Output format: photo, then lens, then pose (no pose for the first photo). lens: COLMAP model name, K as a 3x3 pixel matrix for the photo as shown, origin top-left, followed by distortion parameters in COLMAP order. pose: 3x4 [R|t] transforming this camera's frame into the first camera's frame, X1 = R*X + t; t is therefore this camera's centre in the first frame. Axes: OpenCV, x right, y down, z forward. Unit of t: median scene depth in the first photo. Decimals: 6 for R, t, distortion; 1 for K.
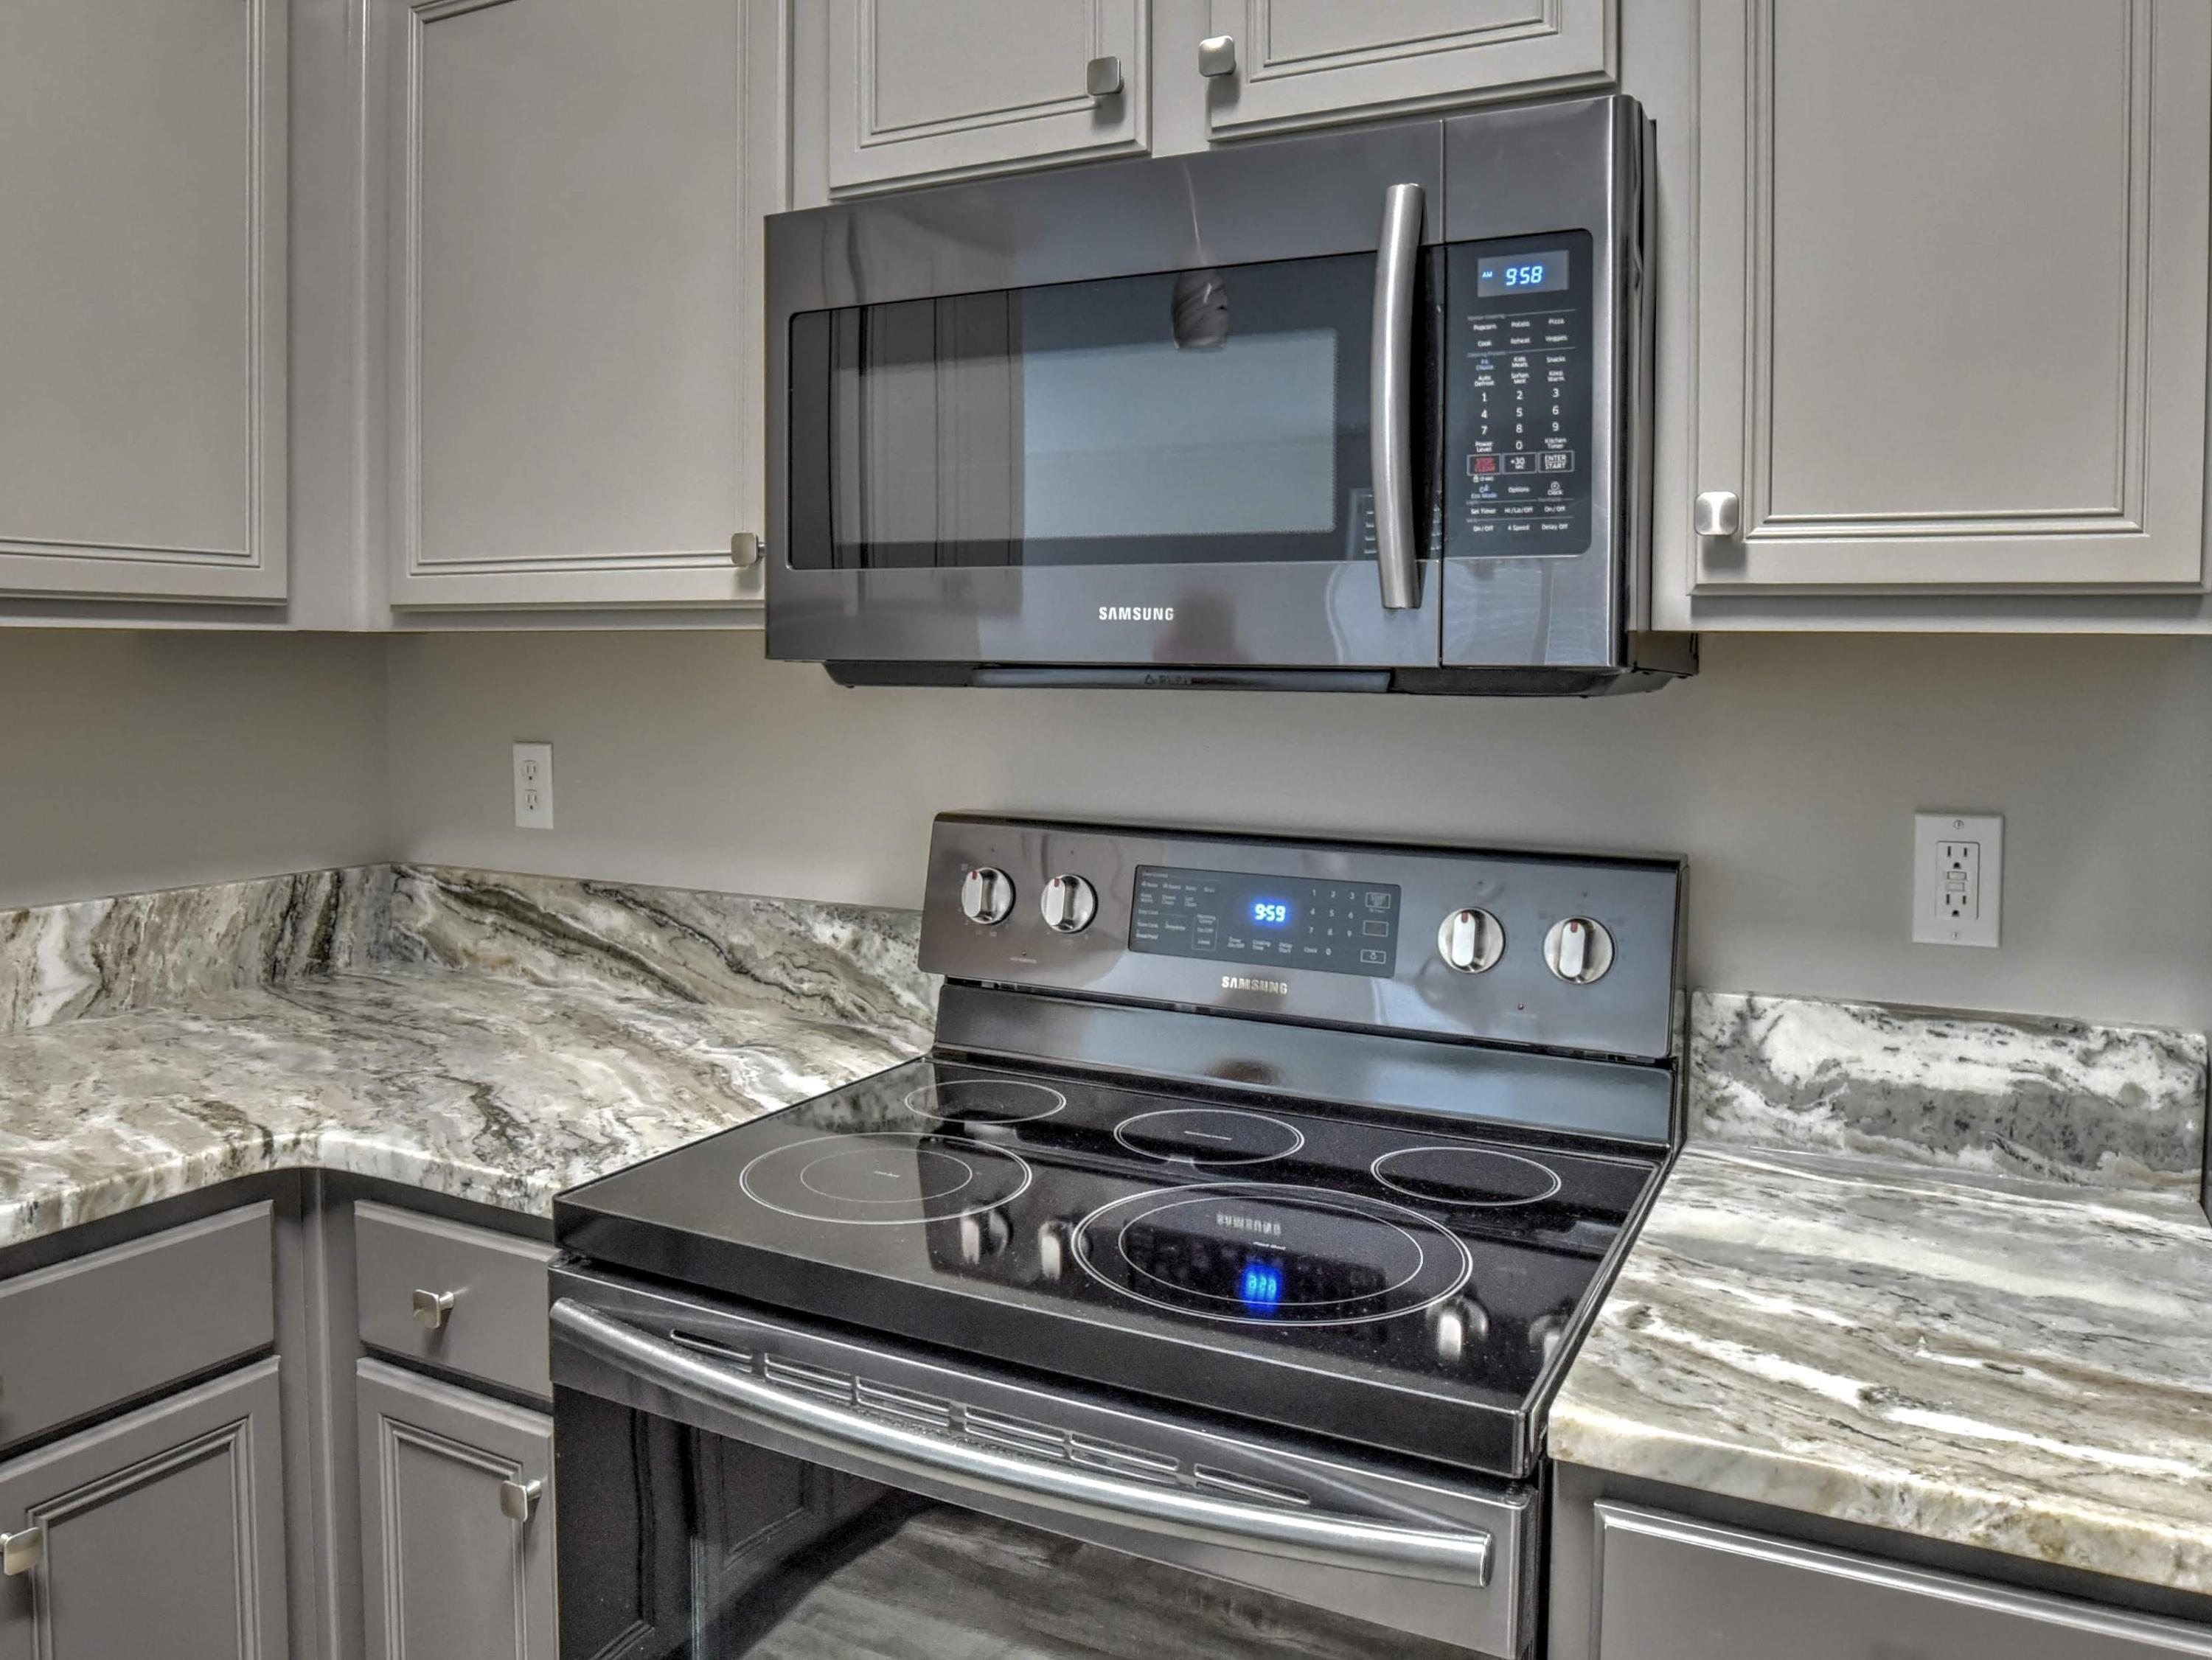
lens RADIAL K [[1706.8, 0, 999.2], [0, 1706.8, 729.9], [0, 0, 1]] dist [-0.056341, 0.017855]
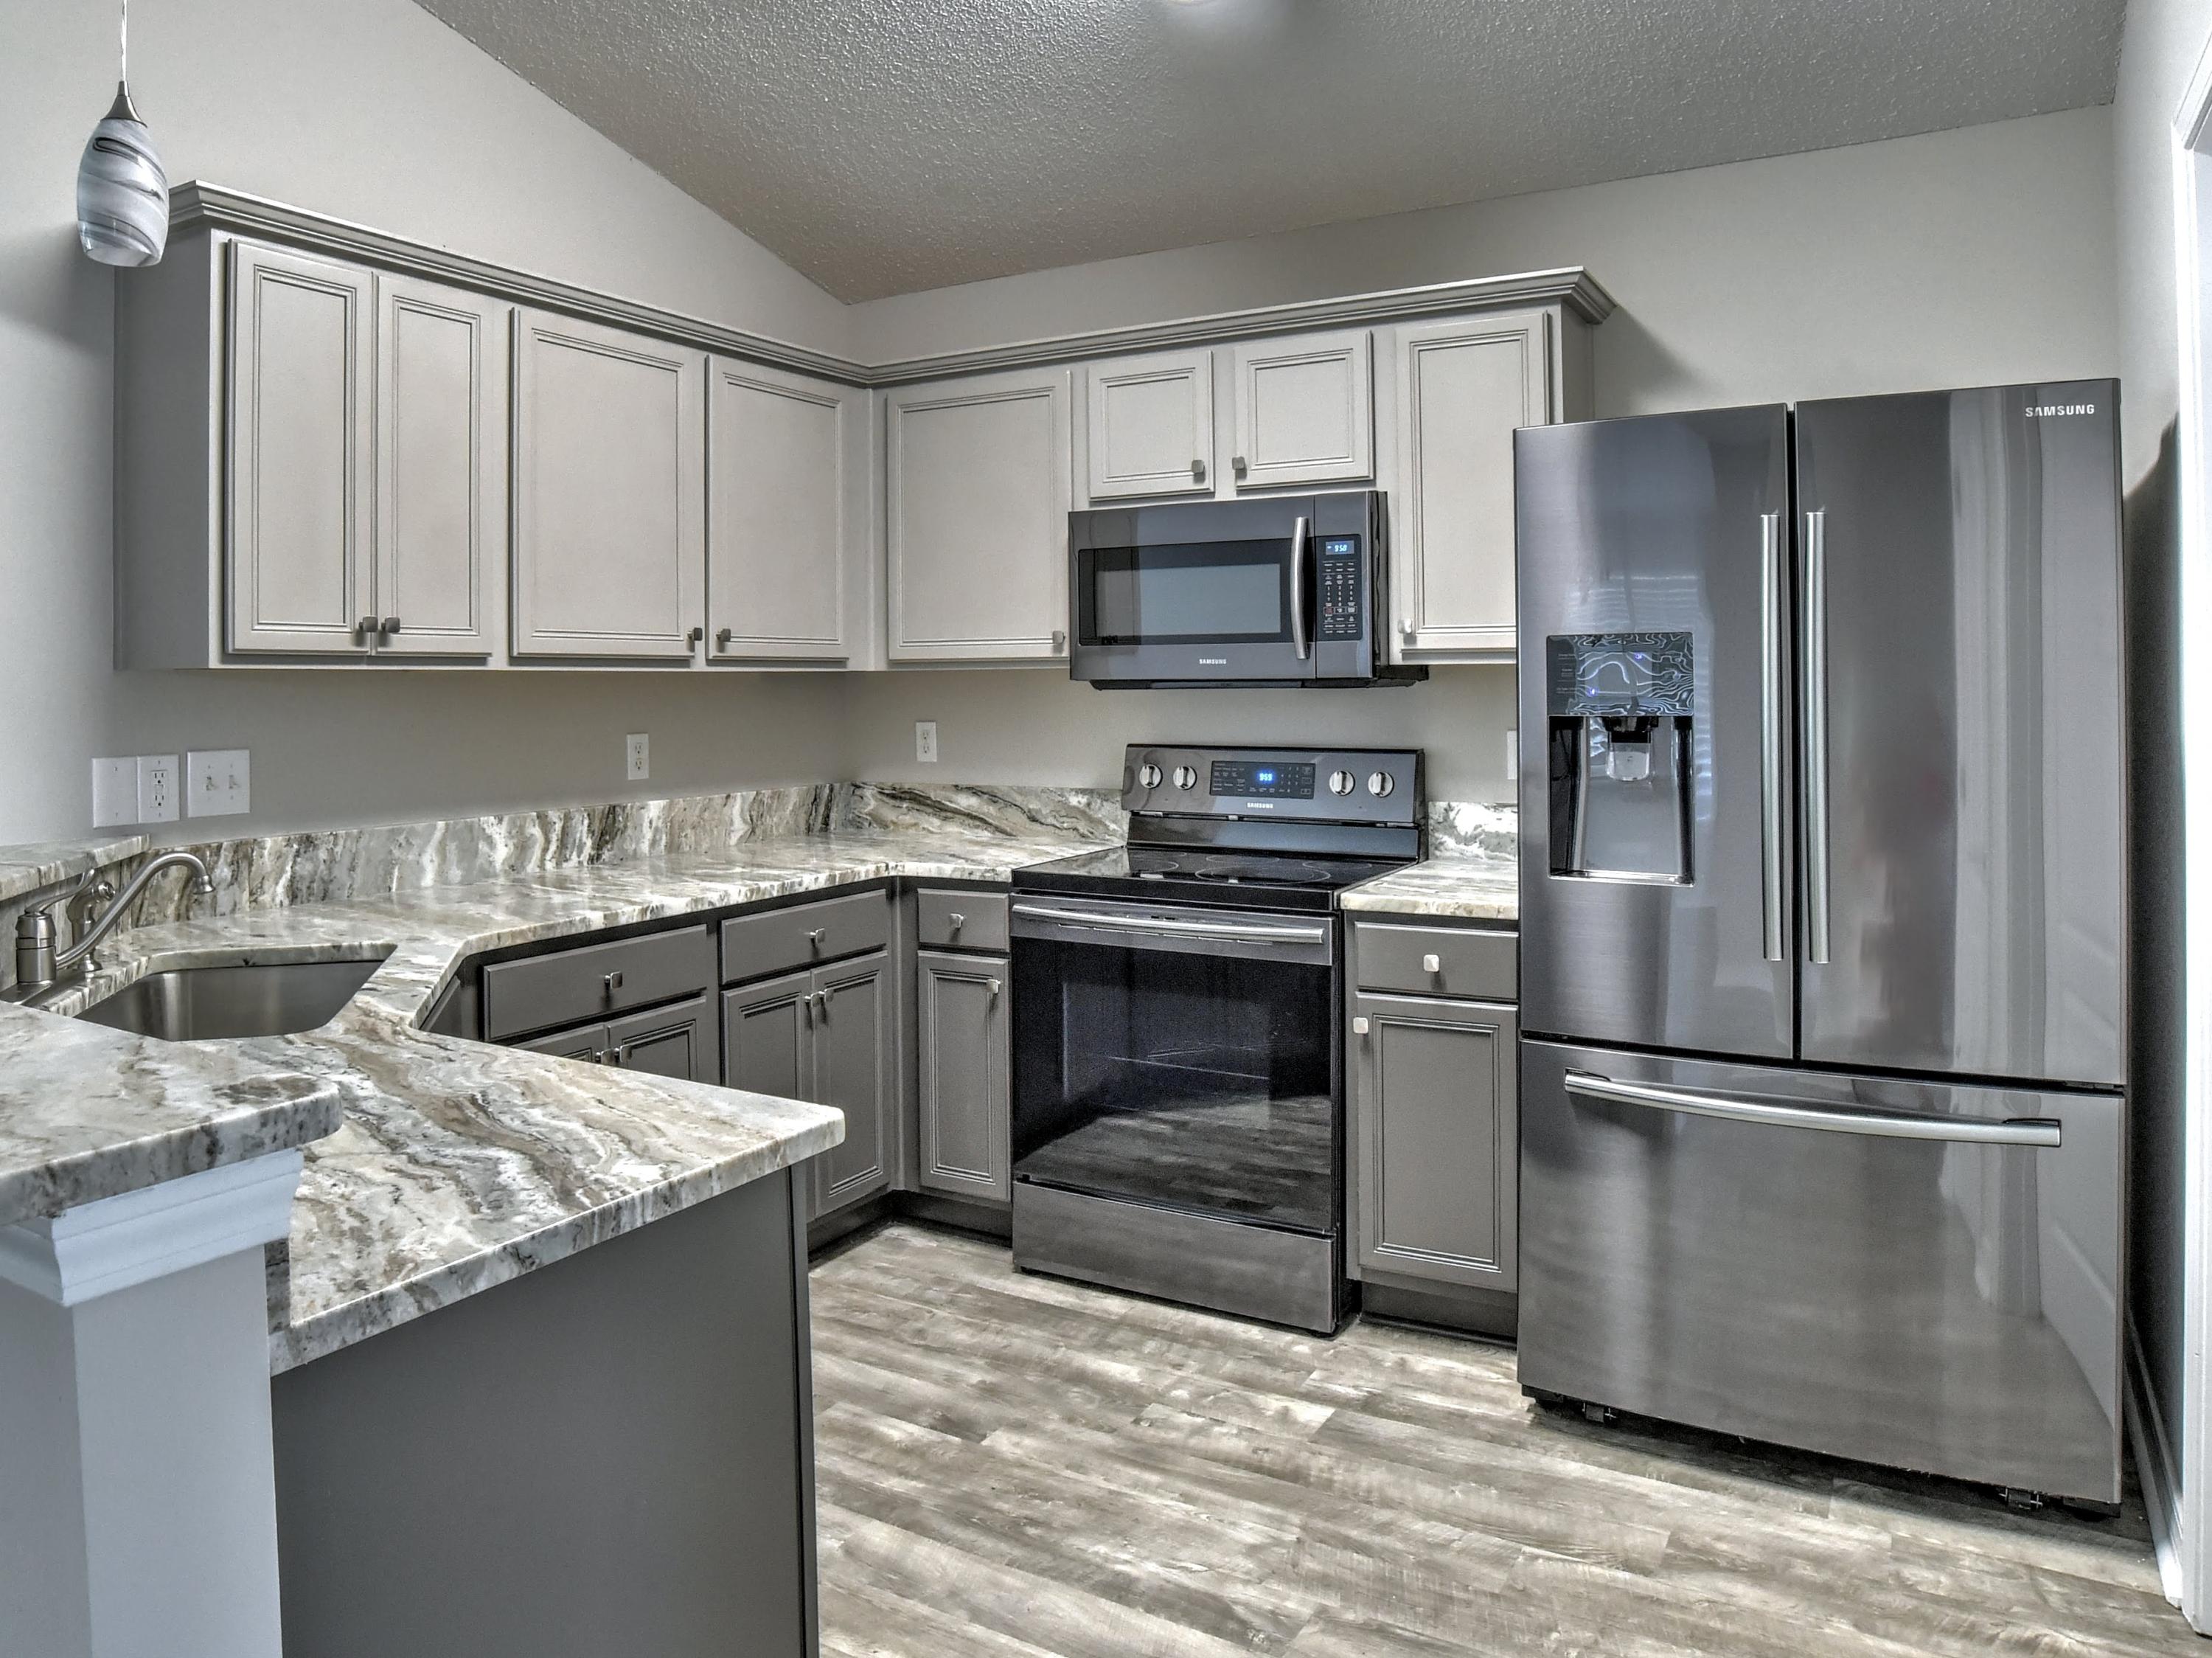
lens RADIAL K [[1548.8, 0, 1047.1], [0, 1548.8, 684.9], [0, 0, 1]] dist [-0.062667, -0.000258]
pose [[0.999850, -0.014907, -0.008787, -0.161107], [0.014532, 0.999043, -0.041253, 0.068048], [0.009394, 0.041119, 0.999110, -1.460088]]
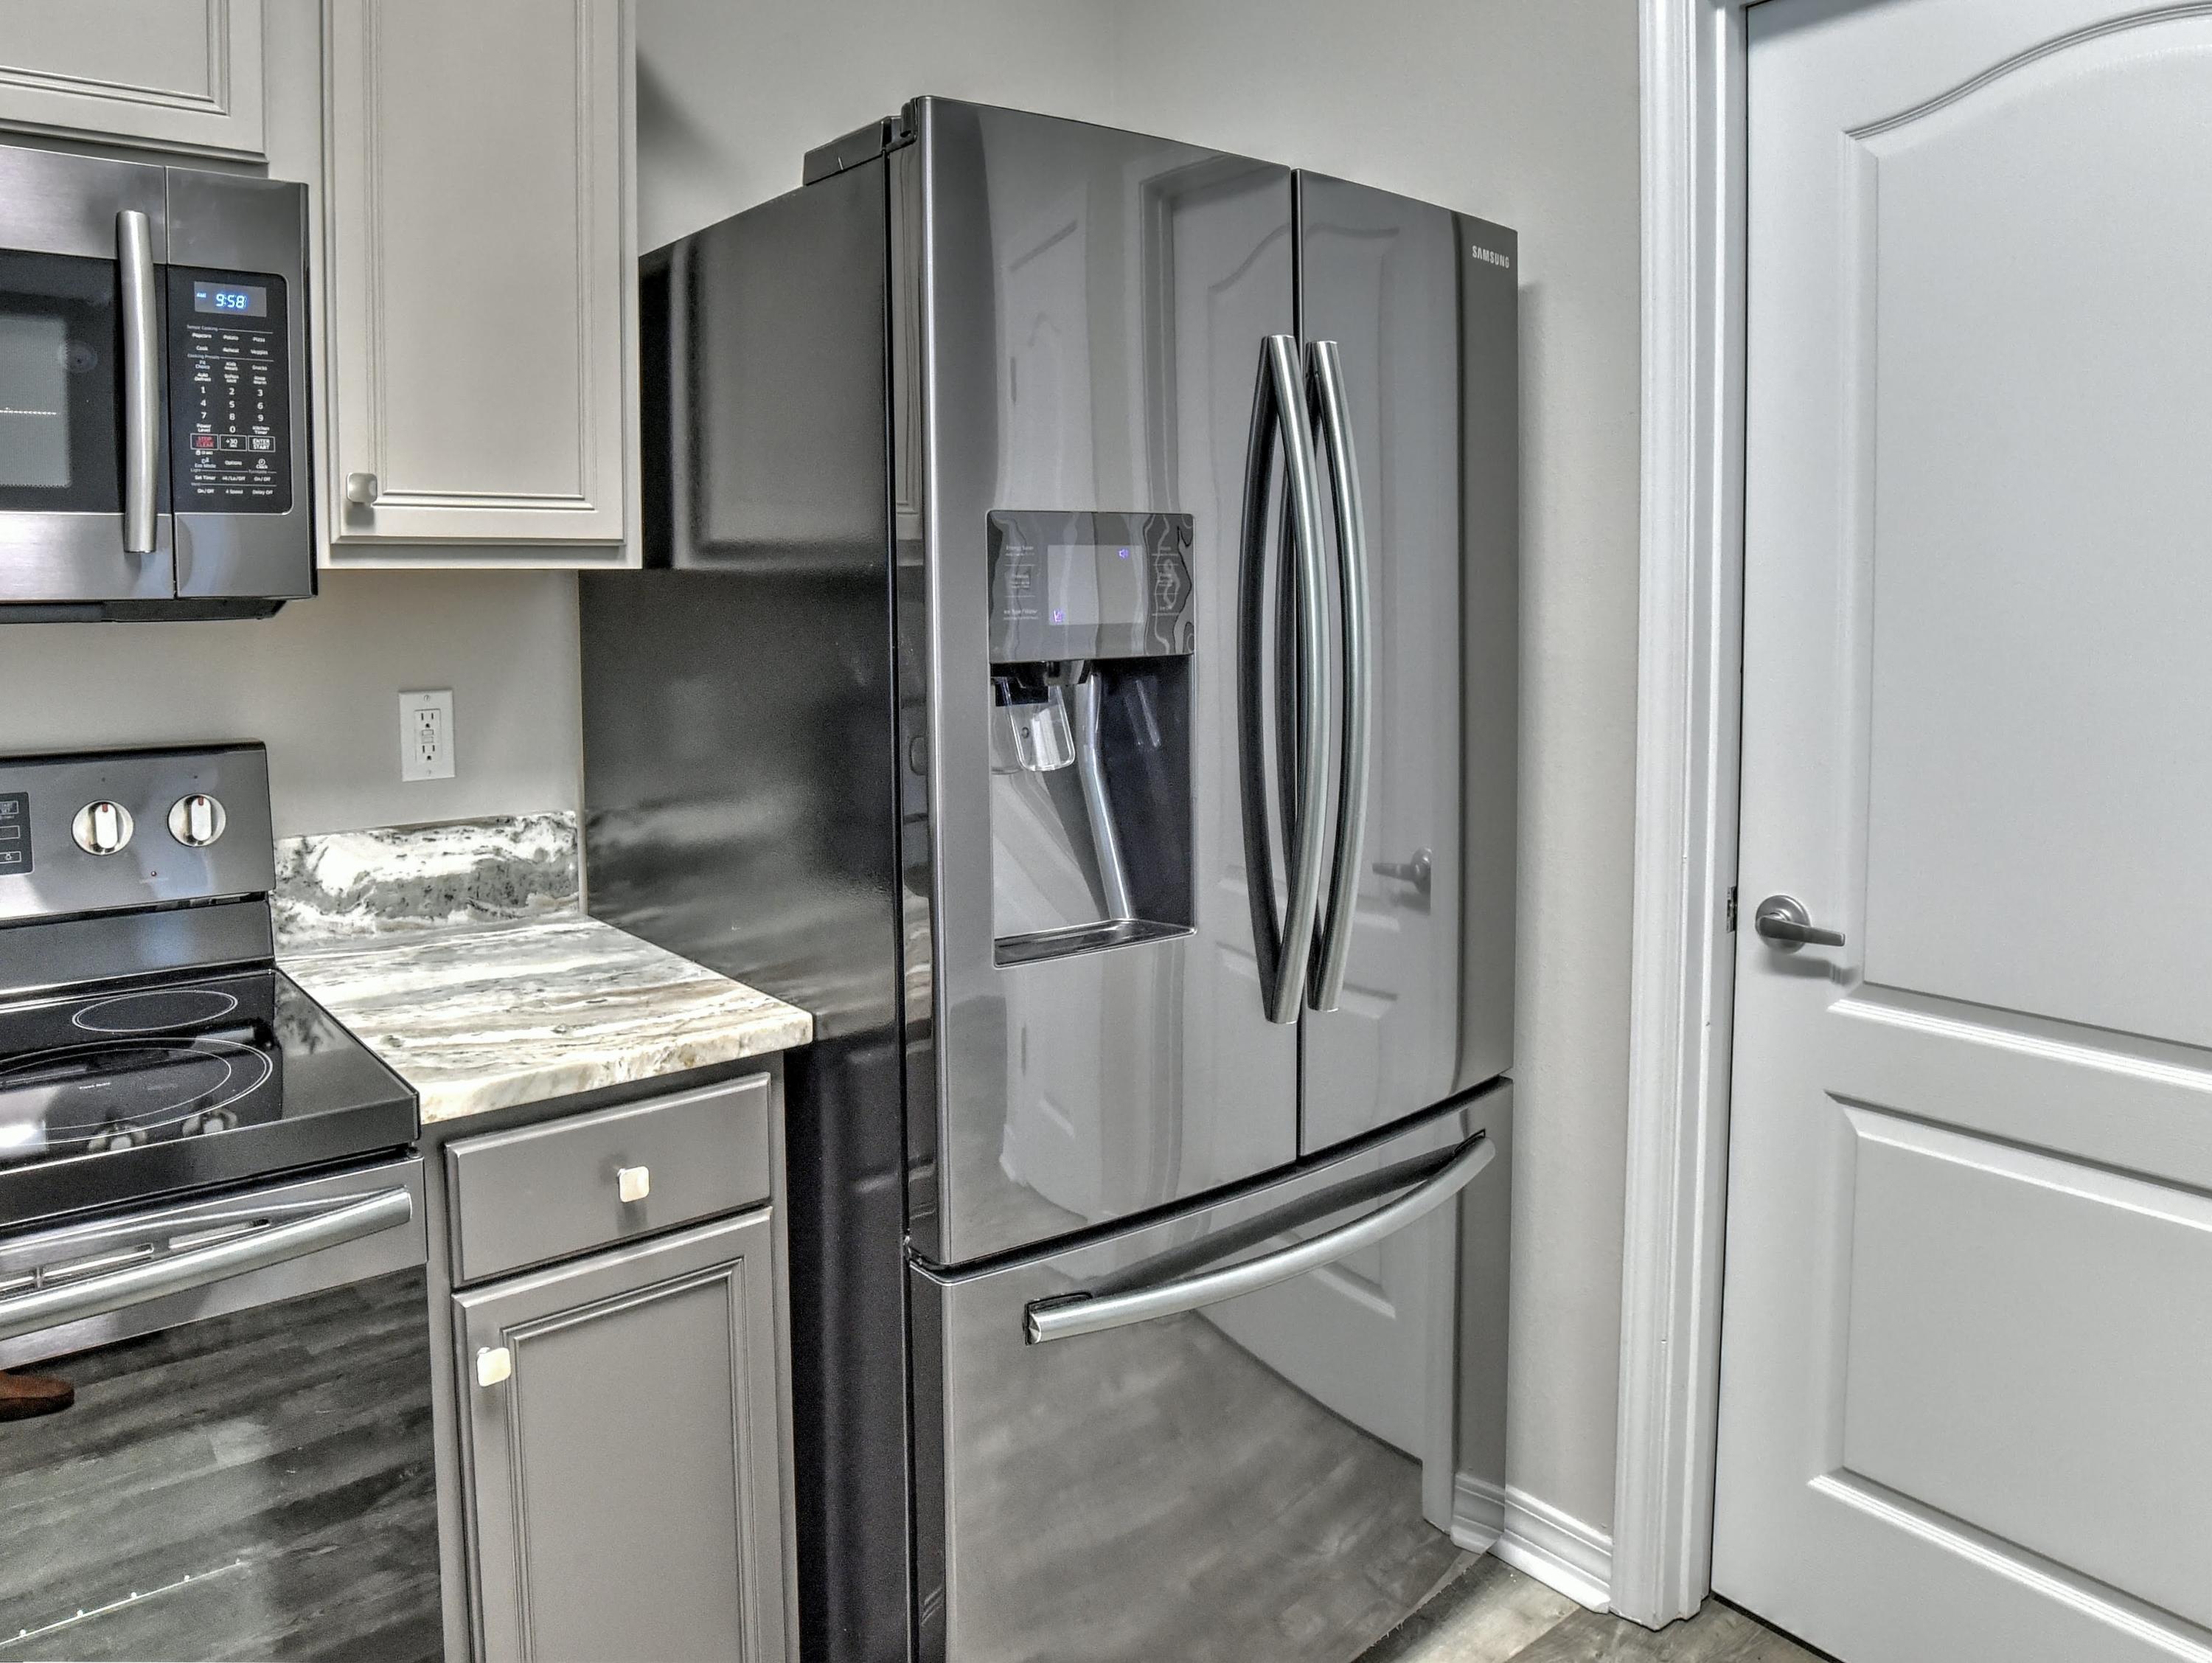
lens RADIAL K [[1548.7, 0, 1047.1], [0, 1548.7, 687.4], [0, 0, 1]] dist [-0.062667, -0.000258]
pose [[0.390105, -0.072695, 0.917896, -0.455698], [0.050878, 0.997057, 0.057341, -0.002566], [-0.919364, 0.024332, 0.392655, -0.035329]]
